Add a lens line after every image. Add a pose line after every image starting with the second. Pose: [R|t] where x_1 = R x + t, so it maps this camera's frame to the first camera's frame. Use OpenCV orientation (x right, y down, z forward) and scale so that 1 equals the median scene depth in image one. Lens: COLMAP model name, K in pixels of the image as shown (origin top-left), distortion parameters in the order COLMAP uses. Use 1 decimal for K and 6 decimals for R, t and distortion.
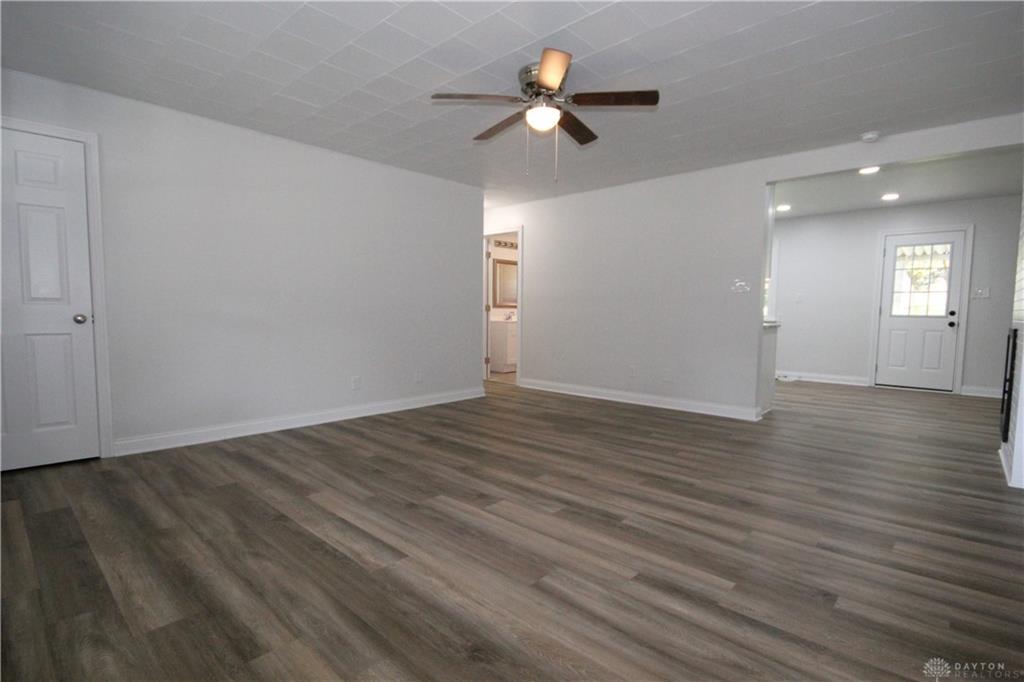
lens RADIAL K [[493.6, 0, 517.8], [0, 493.6, 350.6], [0, 0, 1]] dist [-0.001614, -0.001431]
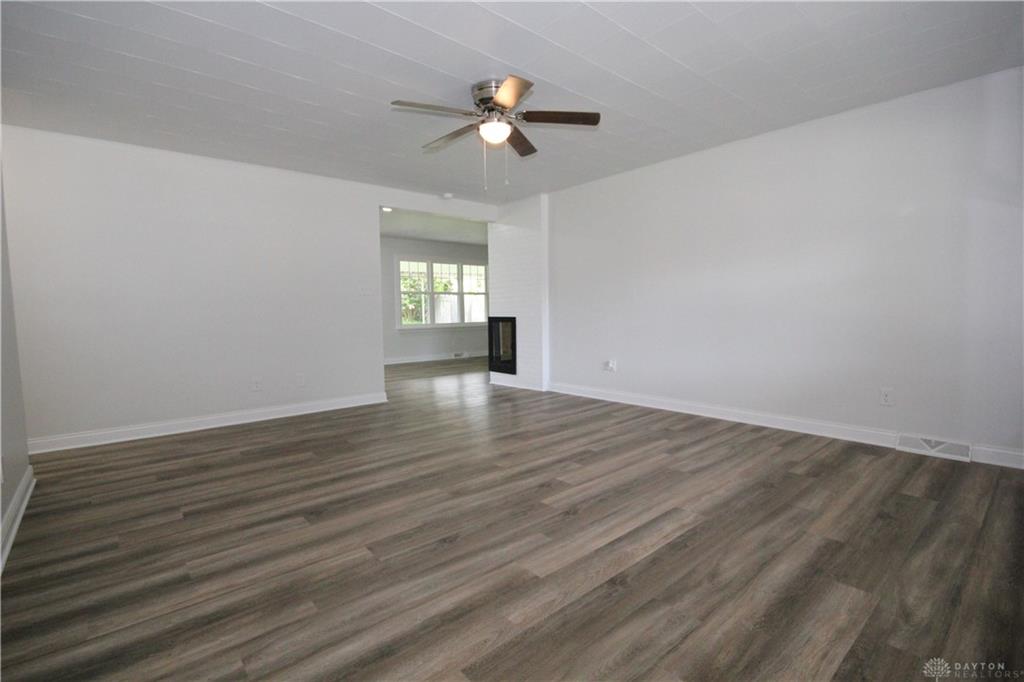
lens RADIAL K [[474.6, 0, 512.0], [0, 474.6, 341.0], [0, 0, 1]] dist [-0.002232, 0.000078]
pose [[0.119648, -0.076053, 0.989899, -1.097217], [0.097625, 0.993131, 0.064501, -0.087405], [-0.988005, 0.088921, 0.126251, 0.945244]]
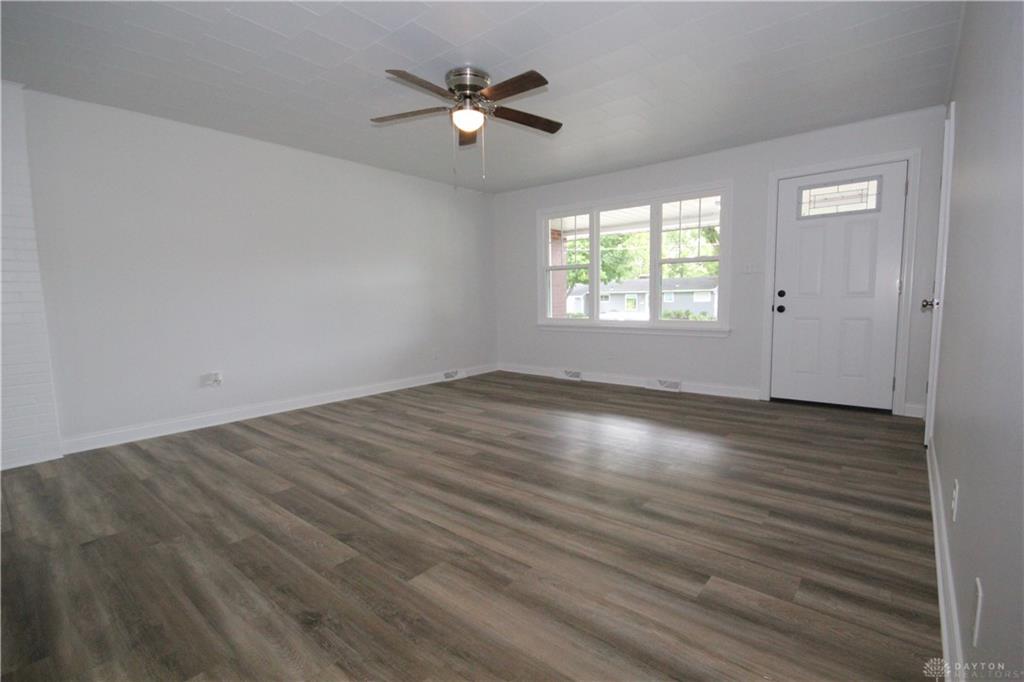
lens RADIAL K [[473.2, 0, 514.9], [0, 473.2, 347.8], [0, 0, 1]] dist [0.012978, -0.013999]
pose [[-0.998702, 0.013414, -0.049128, 0.006891], [0.004208, 0.983121, 0.182906, -0.186476], [0.050752, 0.182462, -0.981902, 2.293084]]
